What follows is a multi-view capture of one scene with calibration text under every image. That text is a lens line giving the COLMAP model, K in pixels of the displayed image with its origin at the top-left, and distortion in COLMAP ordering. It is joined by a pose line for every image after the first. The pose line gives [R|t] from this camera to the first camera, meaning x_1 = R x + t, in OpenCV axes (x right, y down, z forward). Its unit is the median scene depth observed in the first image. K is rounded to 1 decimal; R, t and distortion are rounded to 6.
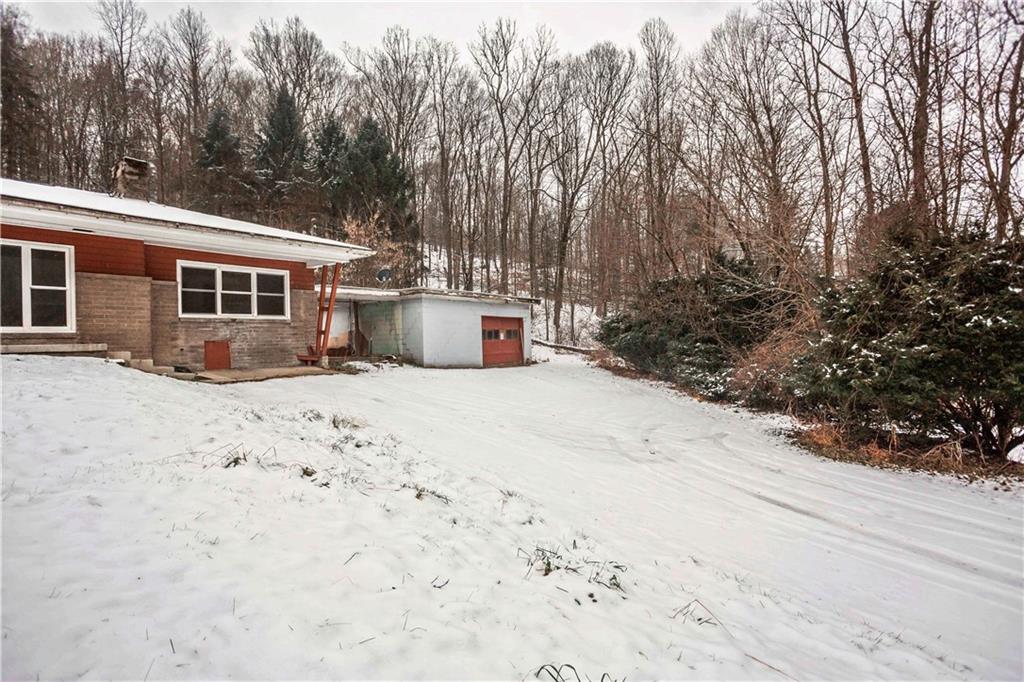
lens RADIAL K [[500.5, 0, 508.7], [0, 500.5, 338.6], [0, 0, 1]] dist [-0.078721, 0.035634]
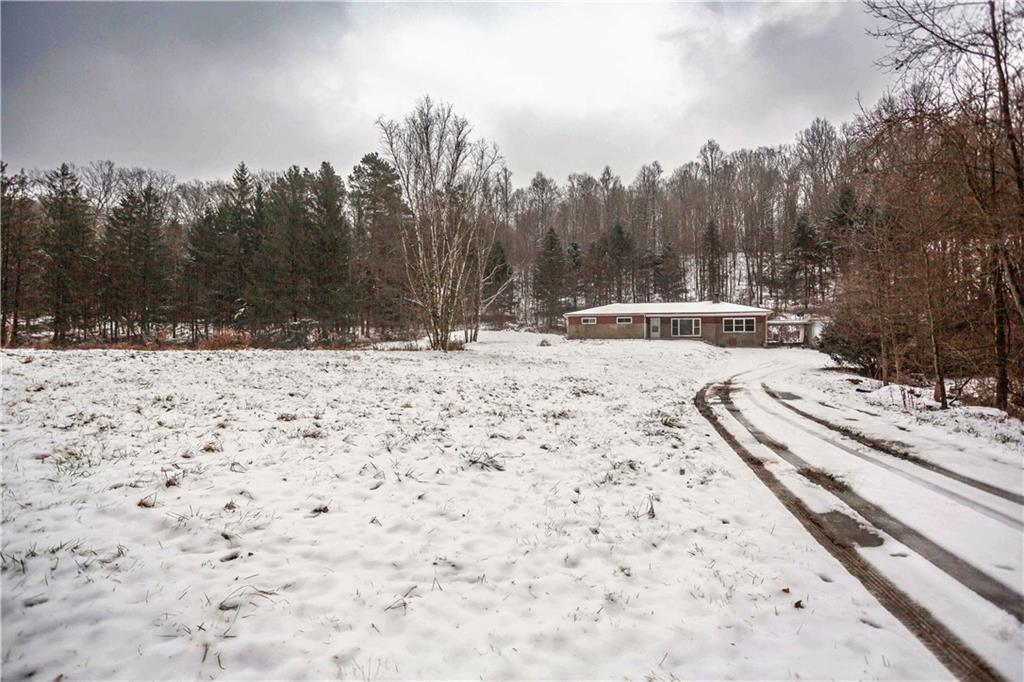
lens RADIAL K [[500.5, 0, 508.7], [0, 500.5, 338.6], [0, 0, 1]] dist [-0.078721, 0.035634]
pose [[0.286573, 0.003985, -0.958050, 2.047578], [-0.010080, 0.999949, 0.001144, 0.015187], [0.958005, 0.009329, 0.286598, -1.405355]]
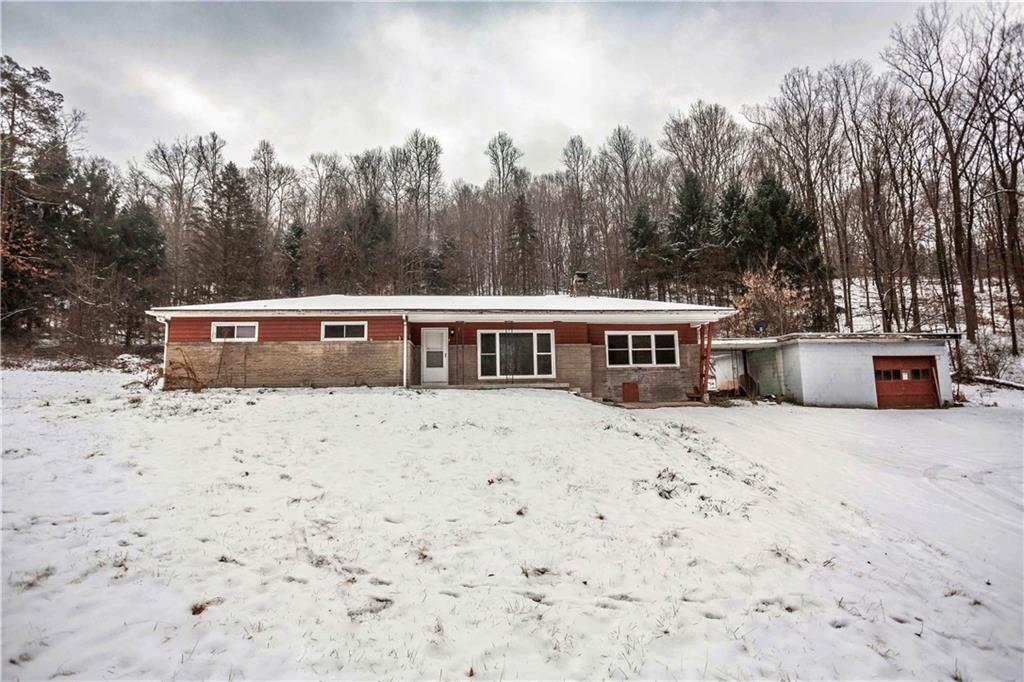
lens RADIAL K [[500.5, 0, 508.7], [0, 500.5, 338.6], [0, 0, 1]] dist [-0.078721, 0.035634]
pose [[0.673066, -0.077981, -0.735460, 0.224323], [0.004359, 0.994827, -0.101493, 0.019043], [0.739569, 0.065105, 0.669924, -0.239166]]
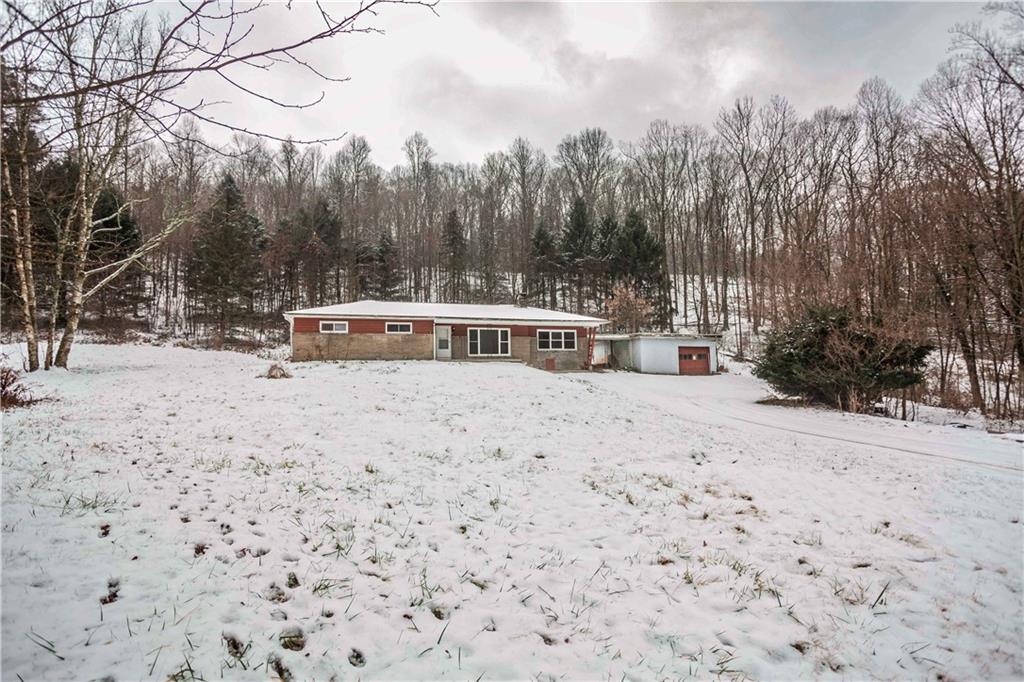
lens RADIAL K [[500.5, 0, 508.7], [0, 500.5, 338.6], [0, 0, 1]] dist [-0.078721, 0.035634]
pose [[0.832944, -0.020388, -0.552982, 0.563092], [-0.005719, 0.998950, -0.045446, 0.014963], [0.553328, 0.041016, 0.831953, -1.086323]]
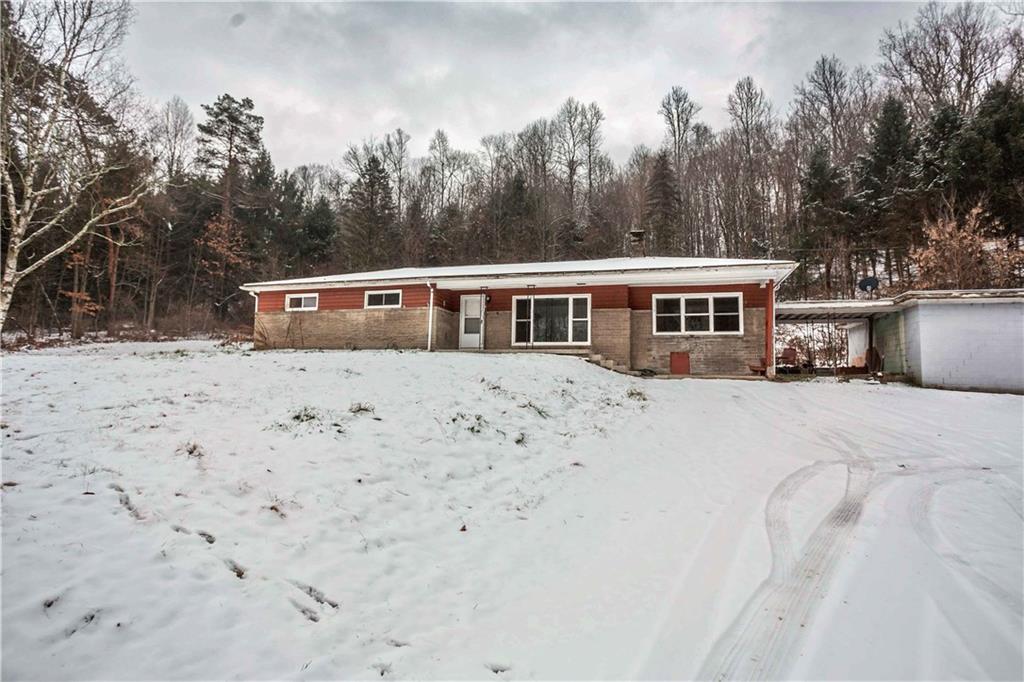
lens RADIAL K [[526.4, 0, 521.8], [0, 526.4, 341.0], [0, 0, 1]] dist [-0.080594, 0.036486]
pose [[0.350633, -0.045832, -0.935391, 0.455433], [-0.024317, 0.998019, -0.058016, 0.053389], [0.936197, 0.043088, 0.348824, 0.086994]]
